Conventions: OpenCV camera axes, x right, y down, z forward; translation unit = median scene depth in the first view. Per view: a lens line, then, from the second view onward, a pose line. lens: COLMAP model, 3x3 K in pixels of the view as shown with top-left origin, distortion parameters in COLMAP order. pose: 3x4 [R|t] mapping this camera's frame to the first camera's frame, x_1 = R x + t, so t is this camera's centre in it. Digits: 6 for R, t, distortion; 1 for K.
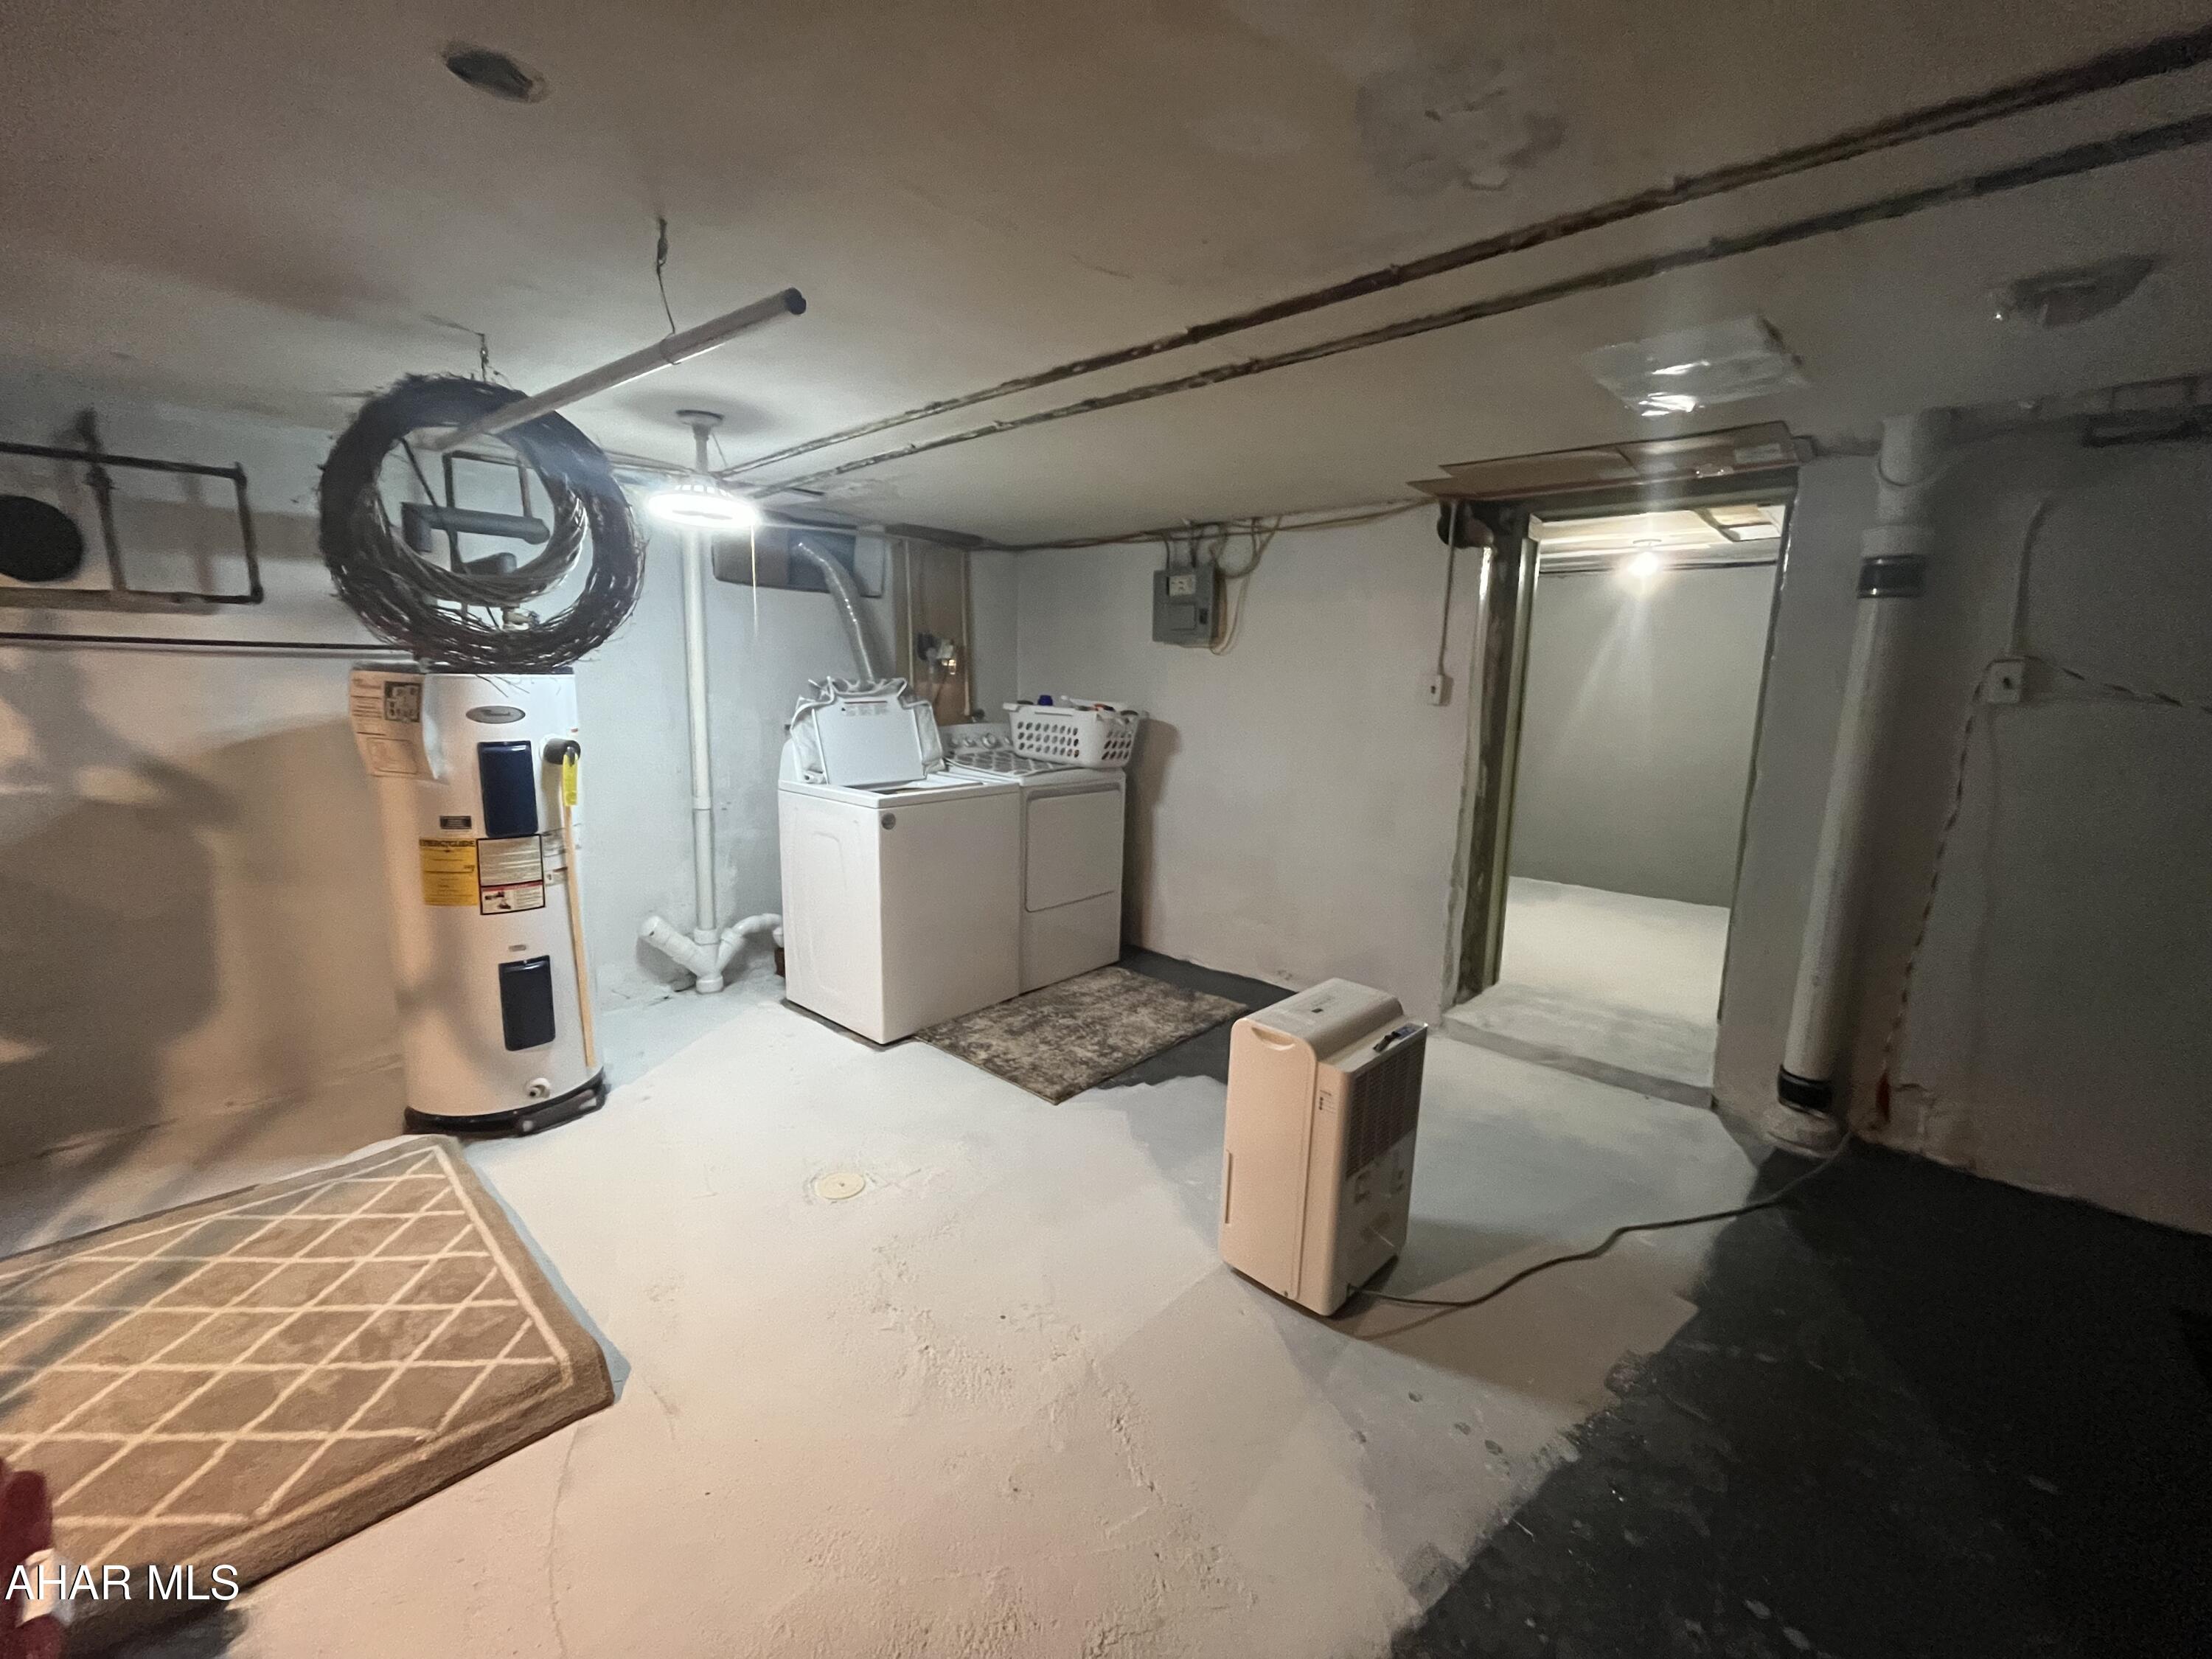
lens RADIAL K [[895.3, 0, 1100.4], [0, 895.3, 828.0], [0, 0, 1]] dist [-0.002296, -0.000065]
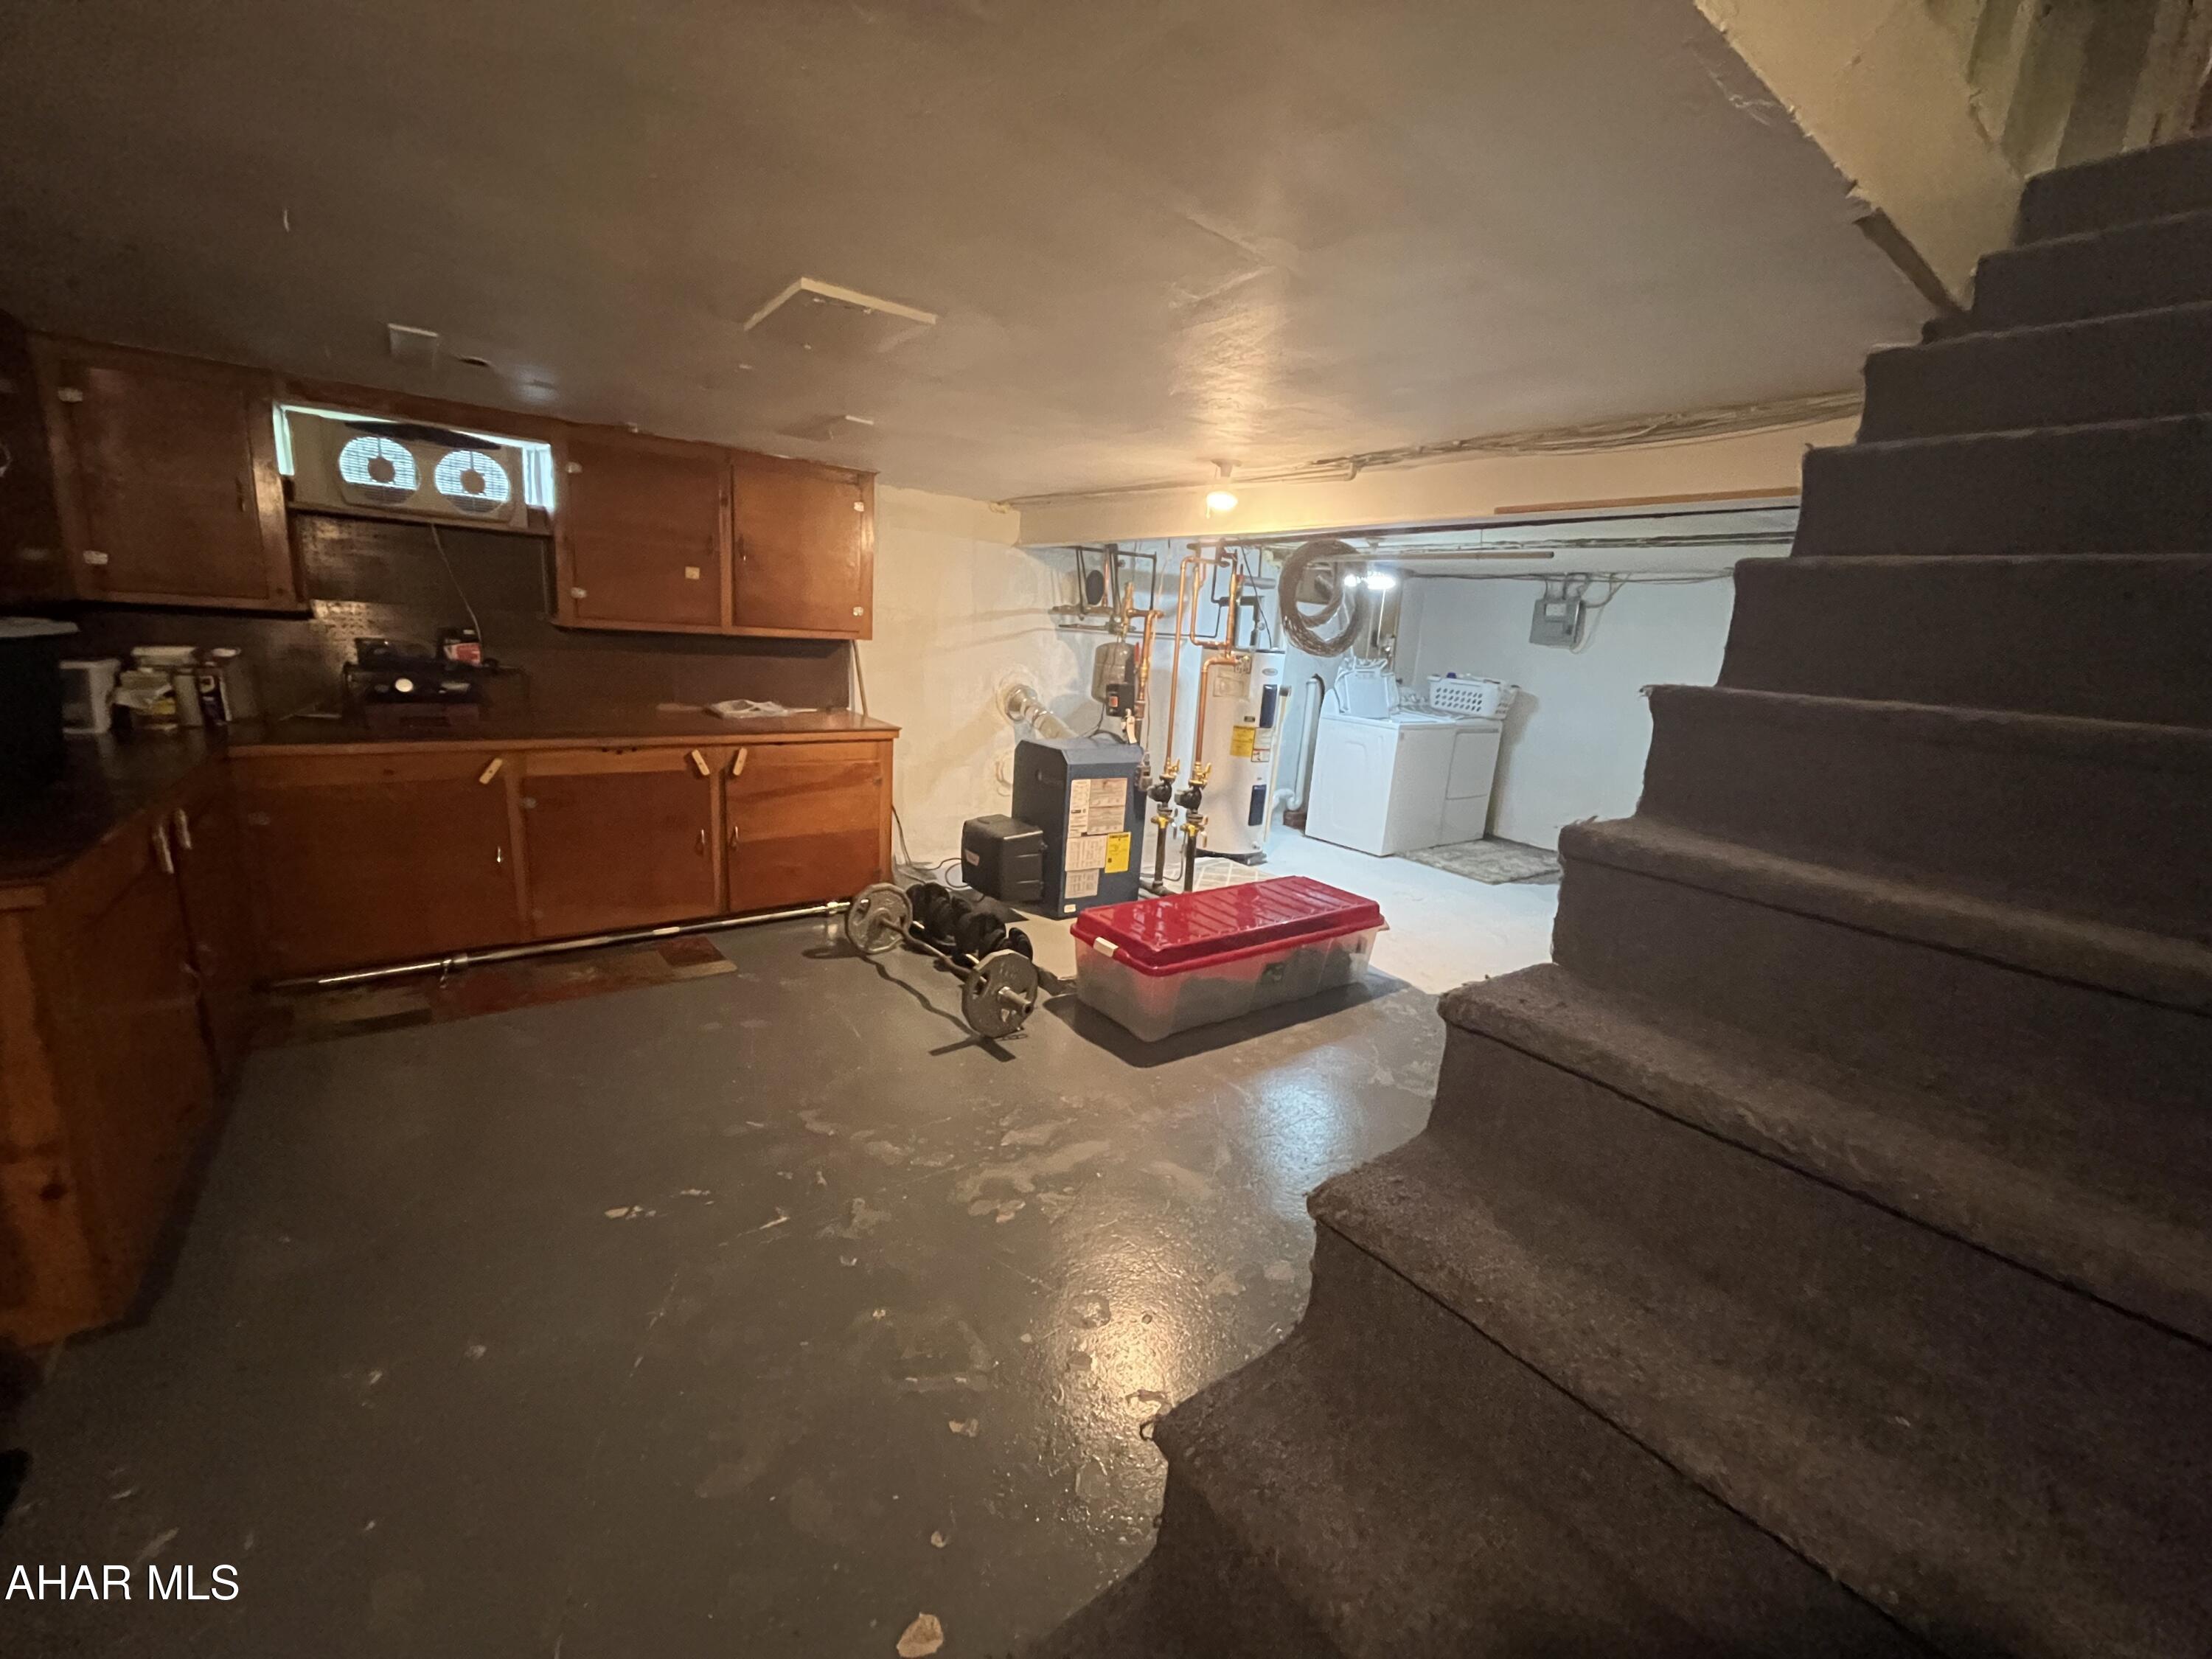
lens RADIAL K [[895.3, 0, 1100.4], [0, 895.3, 828.0], [0, 0, 1]] dist [-0.002296, -0.000065]
pose [[0.980256, 0.086275, -0.177921, -0.412515], [-0.078928, 0.995725, 0.047978, 0.116594], [0.181299, -0.032988, 0.982875, -0.798819]]
